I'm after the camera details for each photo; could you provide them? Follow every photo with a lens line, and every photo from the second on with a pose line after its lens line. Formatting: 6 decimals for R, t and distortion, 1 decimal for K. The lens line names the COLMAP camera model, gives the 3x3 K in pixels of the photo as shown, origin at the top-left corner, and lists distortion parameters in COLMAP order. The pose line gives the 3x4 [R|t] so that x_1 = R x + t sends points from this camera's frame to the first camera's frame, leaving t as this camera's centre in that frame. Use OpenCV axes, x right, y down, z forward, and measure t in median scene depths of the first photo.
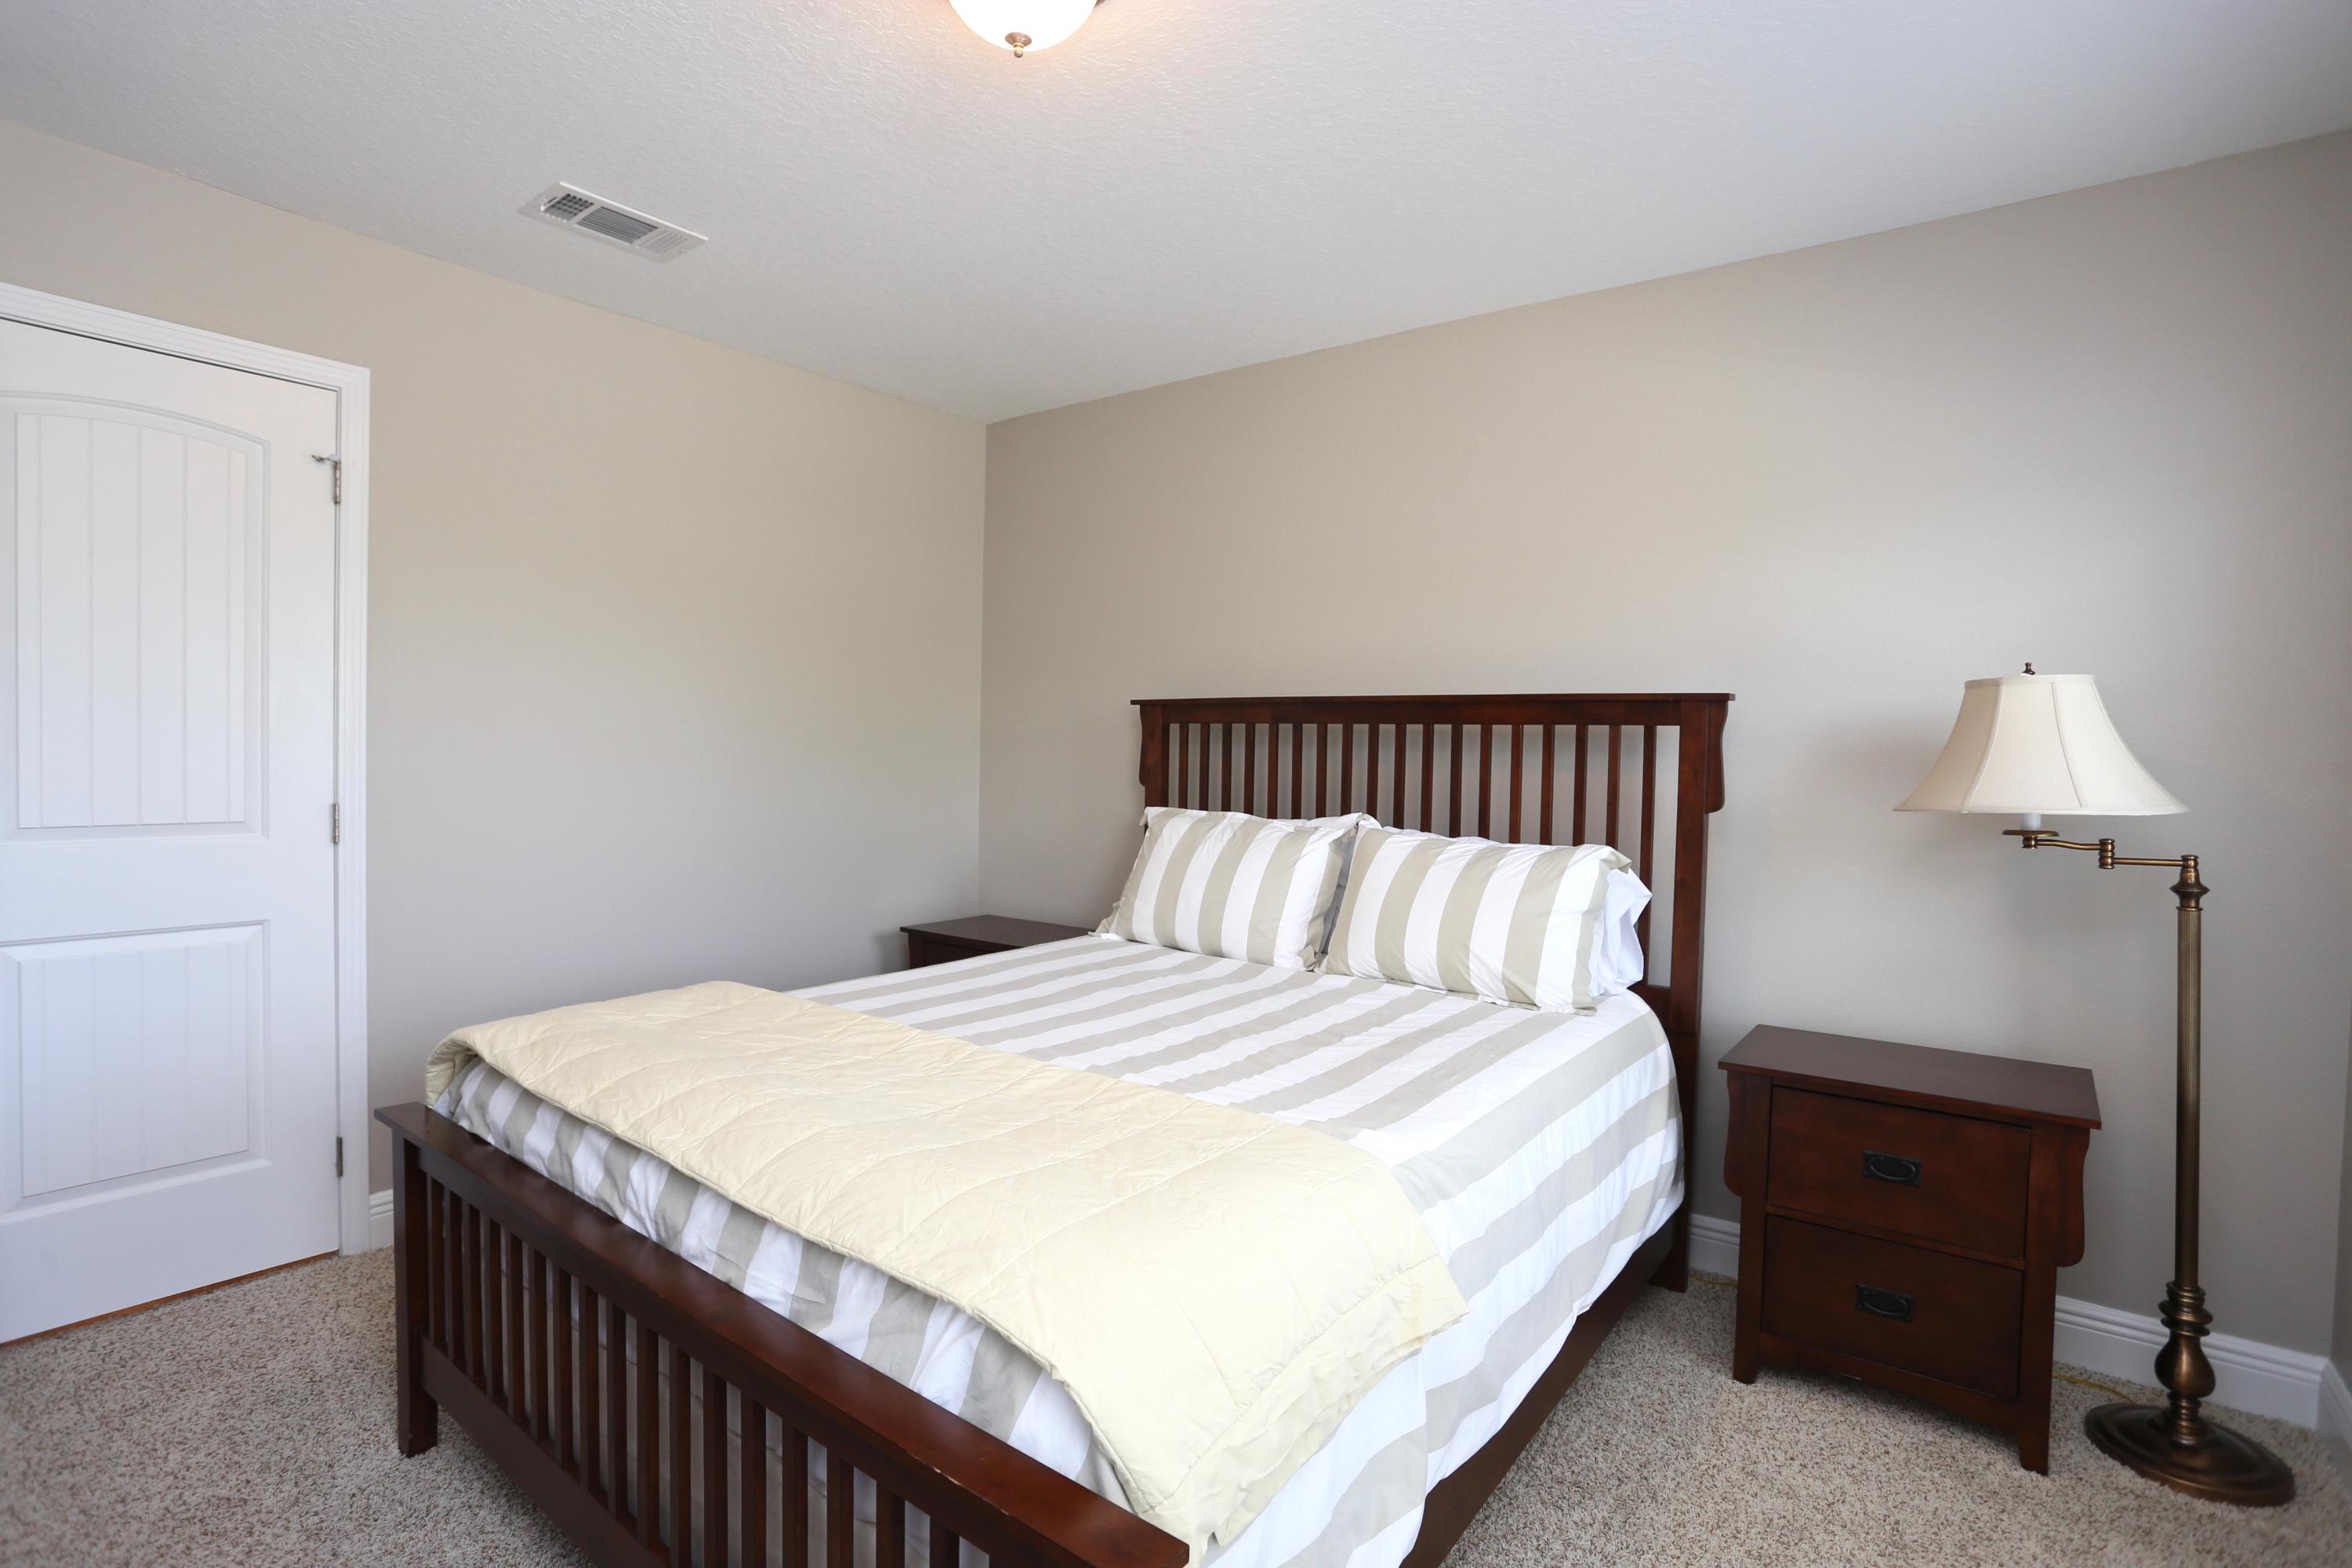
lens RADIAL K [[1149.7, 0, 1165.2], [0, 1149.7, 783.8], [0, 0, 1]] dist [-0.071537, 0.031046]
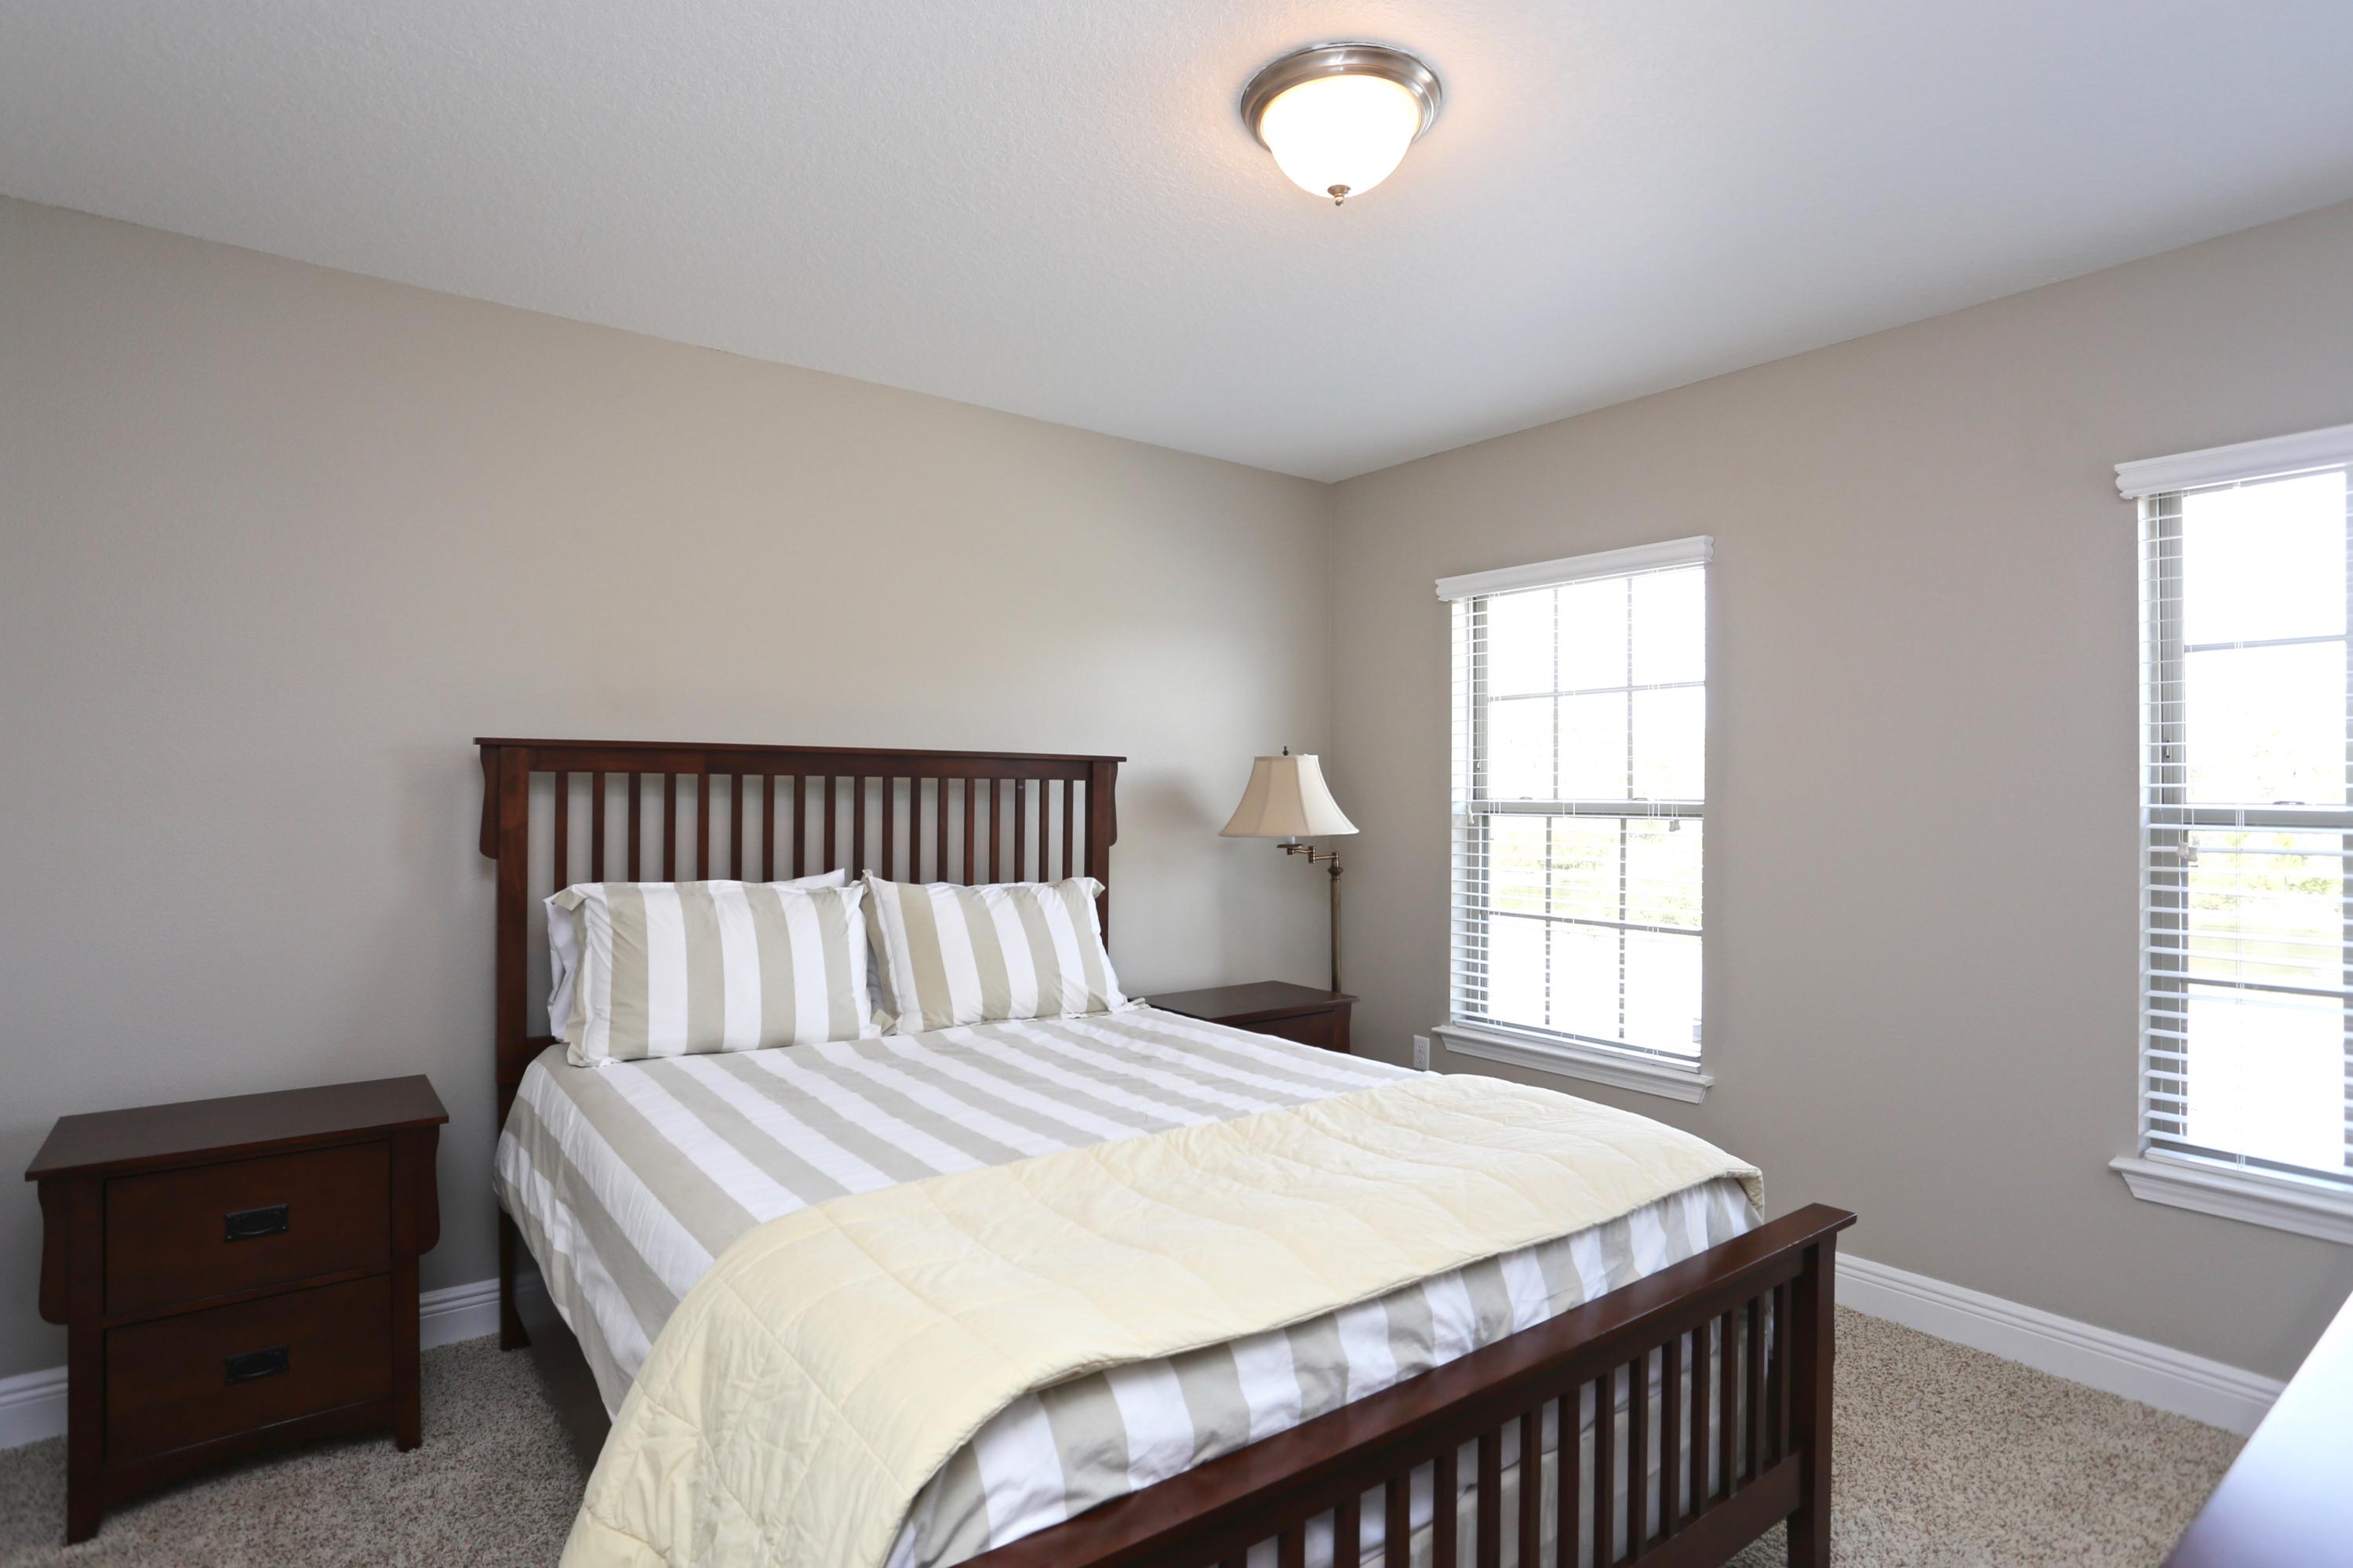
lens RADIAL K [[1150.2, 0, 1165.7], [0, 1150.2, 783.8], [0, 0, 1]] dist [-0.071537, 0.031046]
pose [[0.290822, -0.006398, 0.956756, -0.810577], [0.025385, 0.999677, -0.001032, -0.045118], [-0.956440, 0.024587, 0.290890, 0.538200]]
